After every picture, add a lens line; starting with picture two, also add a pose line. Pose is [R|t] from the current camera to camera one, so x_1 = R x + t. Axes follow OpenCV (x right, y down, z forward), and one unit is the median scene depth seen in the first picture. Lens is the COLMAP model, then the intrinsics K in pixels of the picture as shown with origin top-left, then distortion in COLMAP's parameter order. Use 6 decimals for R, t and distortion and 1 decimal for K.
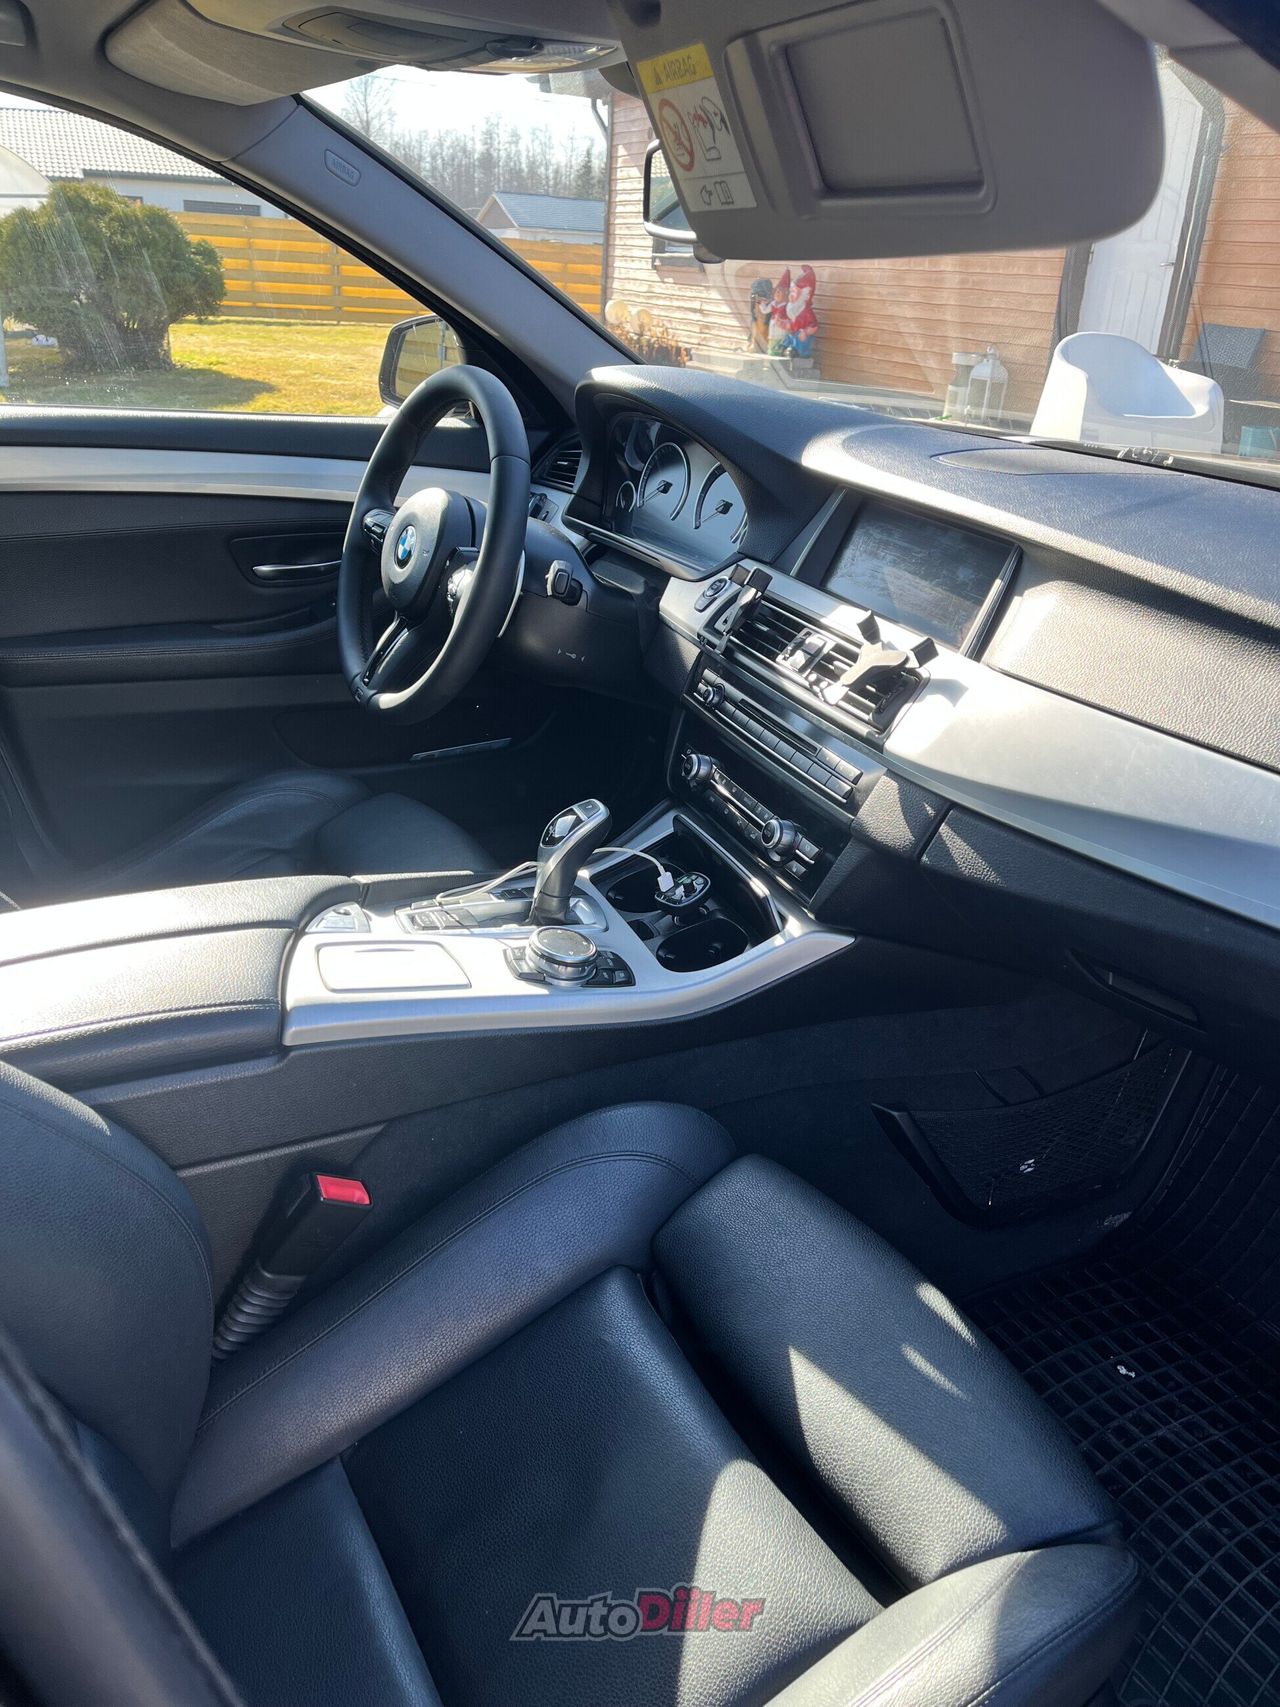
lens RADIAL K [[1270.8, 0, 648.7], [0, 1270.8, 854.0], [0, 0, 1]] dist [0.064537, -0.079158]
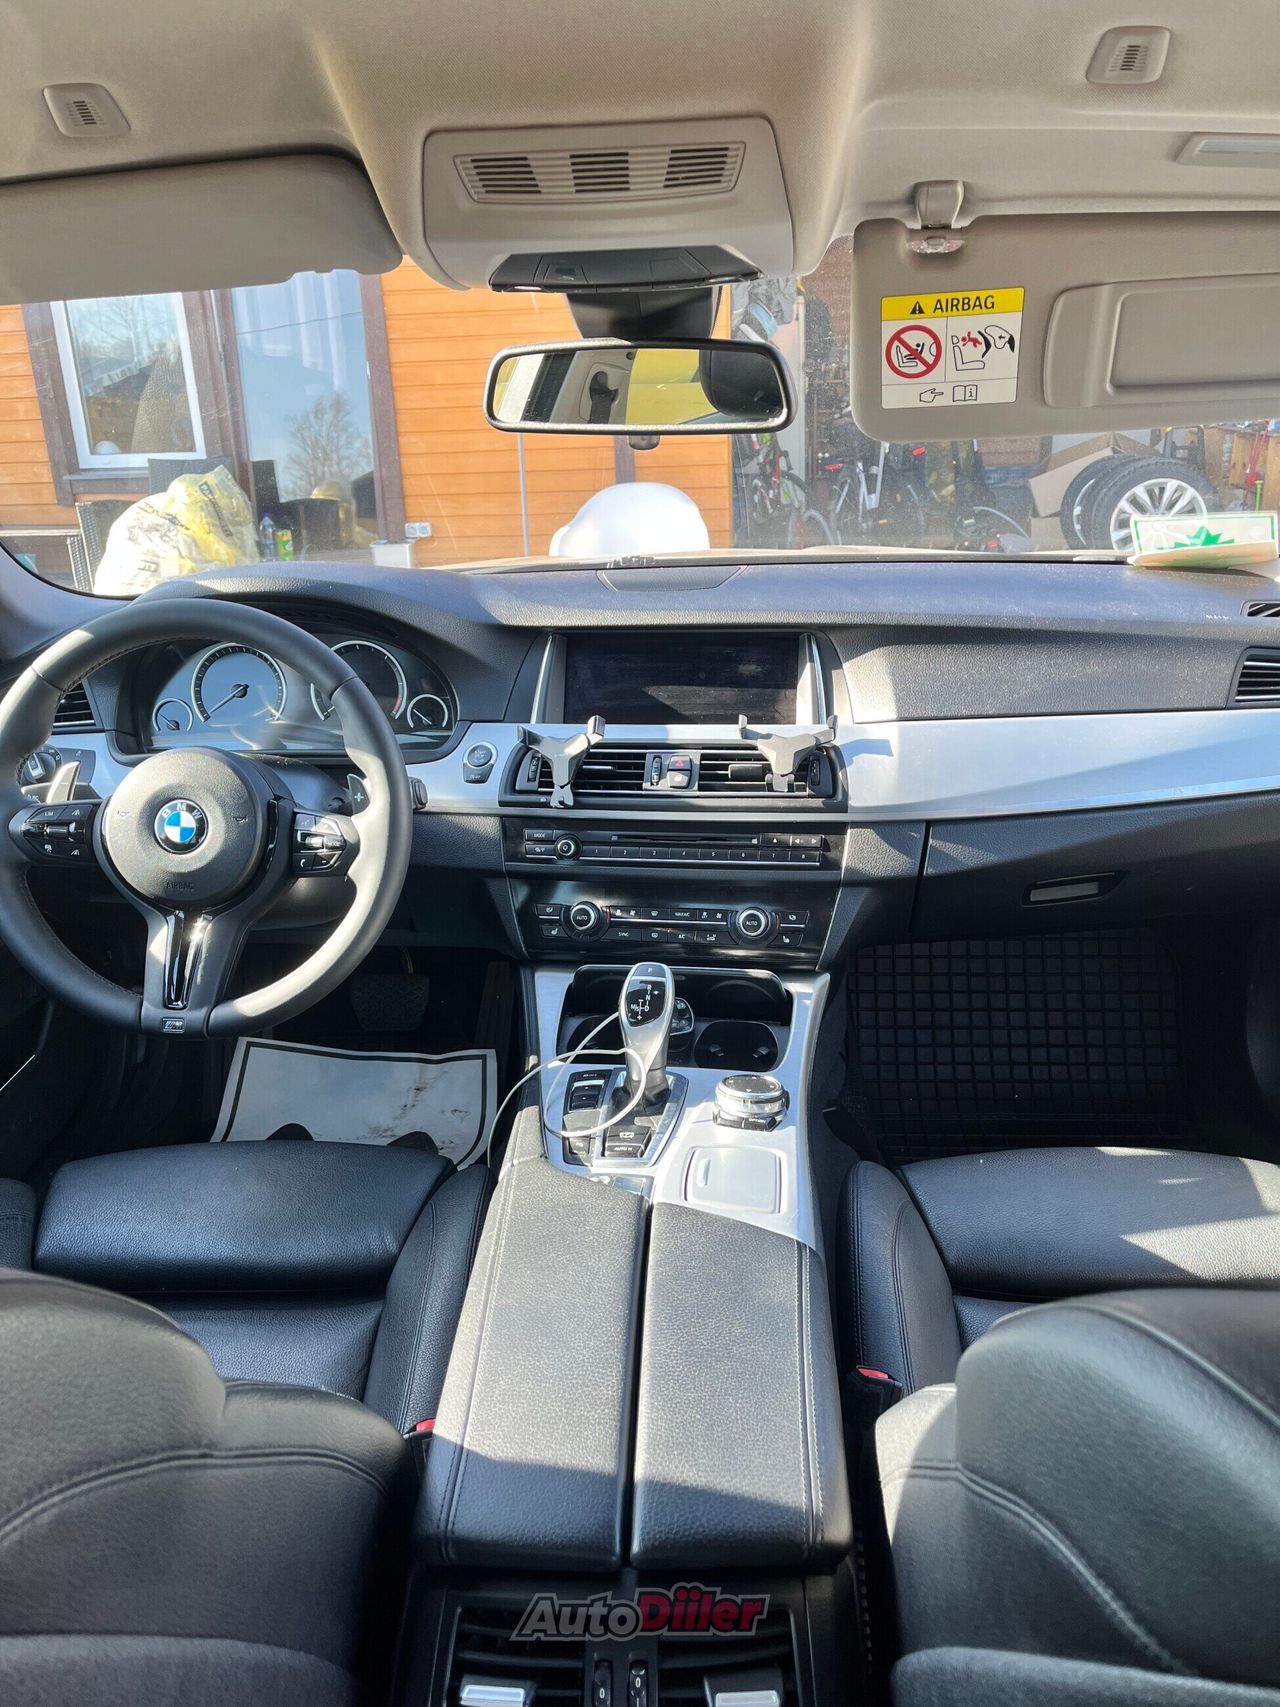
lens RADIAL K [[1270.8, 0, 648.7], [0, 1270.8, 854.0], [0, 0, 1]] dist [0.064537, -0.079158]
pose [[0.584411, -0.352049, 0.731112, -0.754201], [0.416560, 0.903366, 0.102018, -0.222616], [-0.696377, 0.244932, 0.674587, 0.287753]]
